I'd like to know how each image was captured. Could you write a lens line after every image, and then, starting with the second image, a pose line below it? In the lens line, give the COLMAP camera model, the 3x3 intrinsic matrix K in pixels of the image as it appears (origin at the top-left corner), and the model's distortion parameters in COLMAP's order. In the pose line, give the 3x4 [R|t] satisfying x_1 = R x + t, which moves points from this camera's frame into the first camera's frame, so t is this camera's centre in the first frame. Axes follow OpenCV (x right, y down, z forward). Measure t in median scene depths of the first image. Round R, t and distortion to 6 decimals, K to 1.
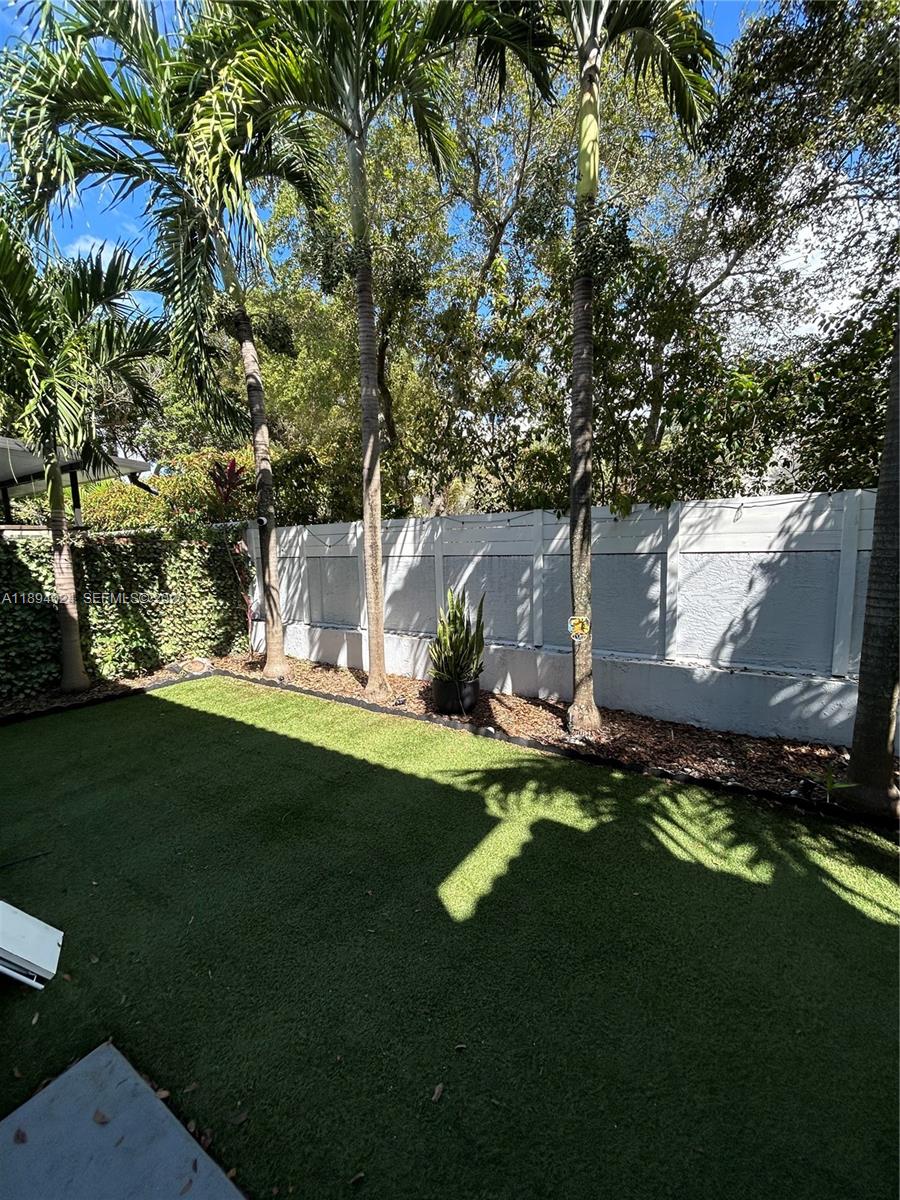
lens RADIAL K [[481.3, 0, 446.3], [0, 481.3, 601.7], [0, 0, 1]] dist [-0.002373, 0.000166]
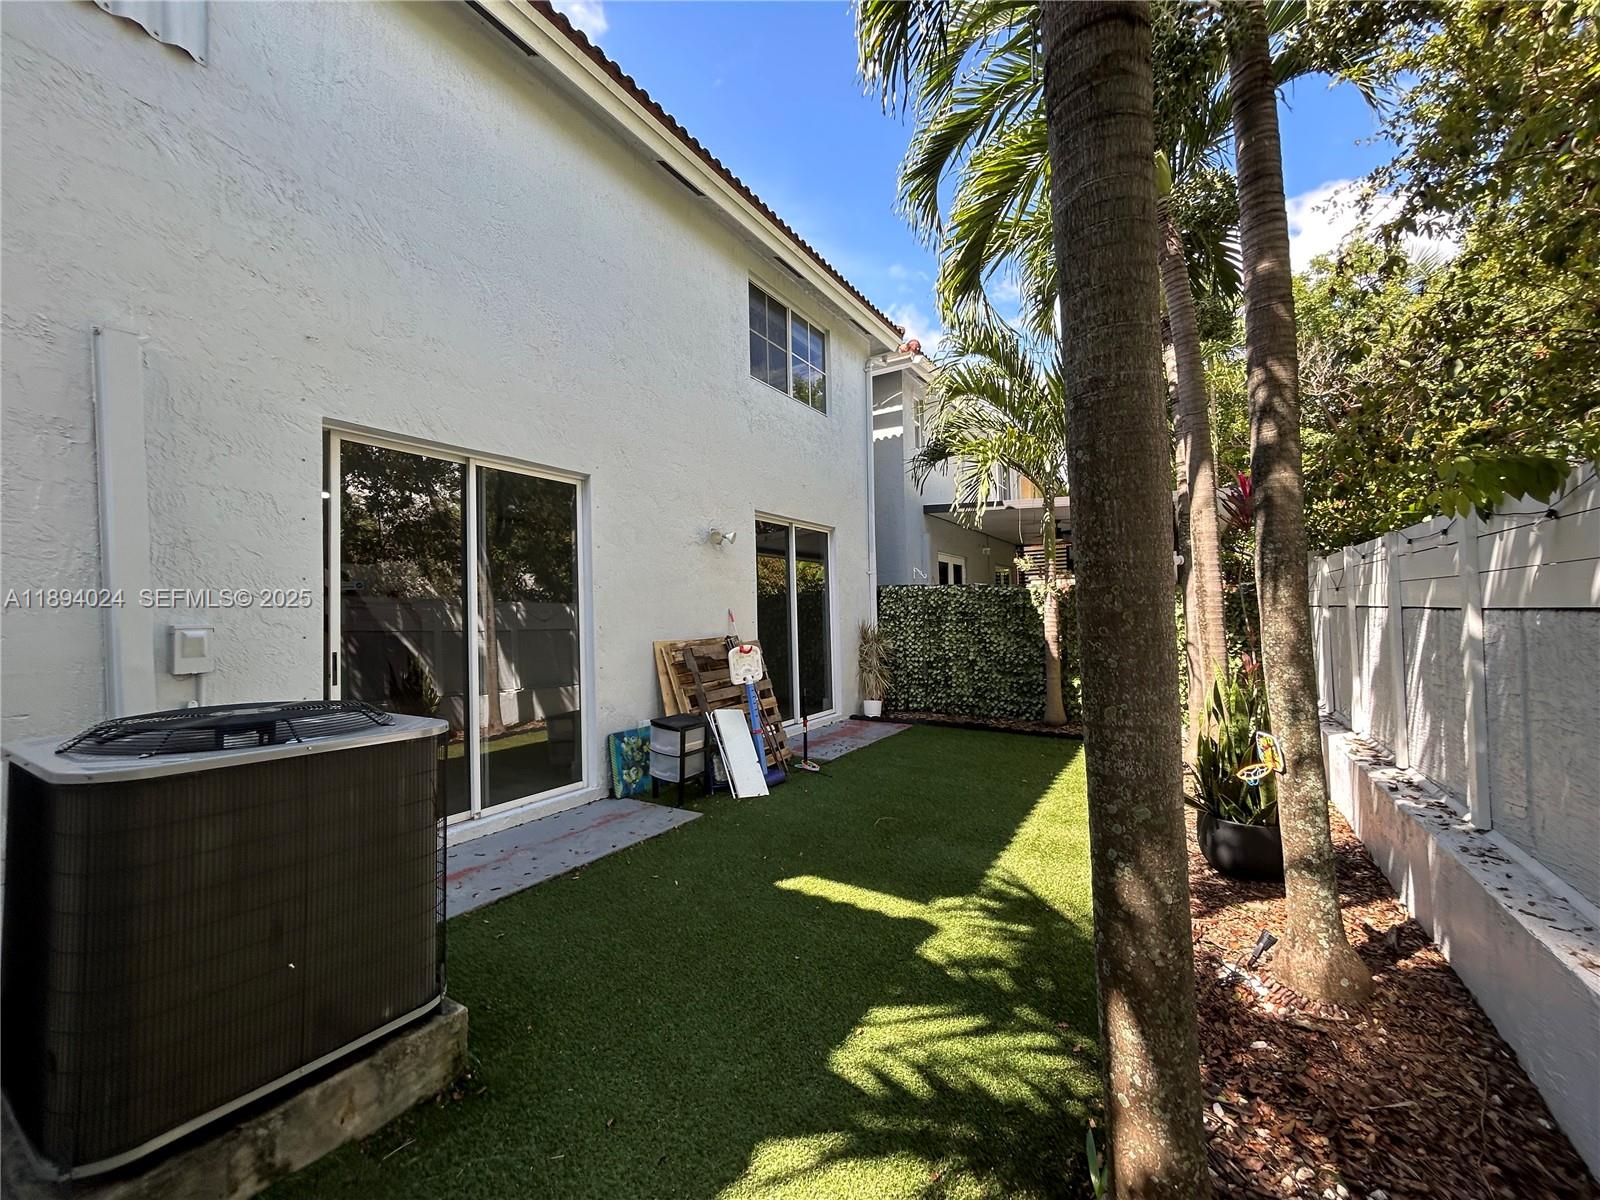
lens RADIAL K [[641.8, 0, 794.9], [0, 641.8, 602.3], [0, 0, 1]] dist [-0.002373, 0.000166]
pose [[-0.006130, -0.004930, -0.999969, 1.282060], [-0.076170, 0.997085, -0.004449, -0.093634], [0.997076, 0.076141, -0.006487, 0.688396]]
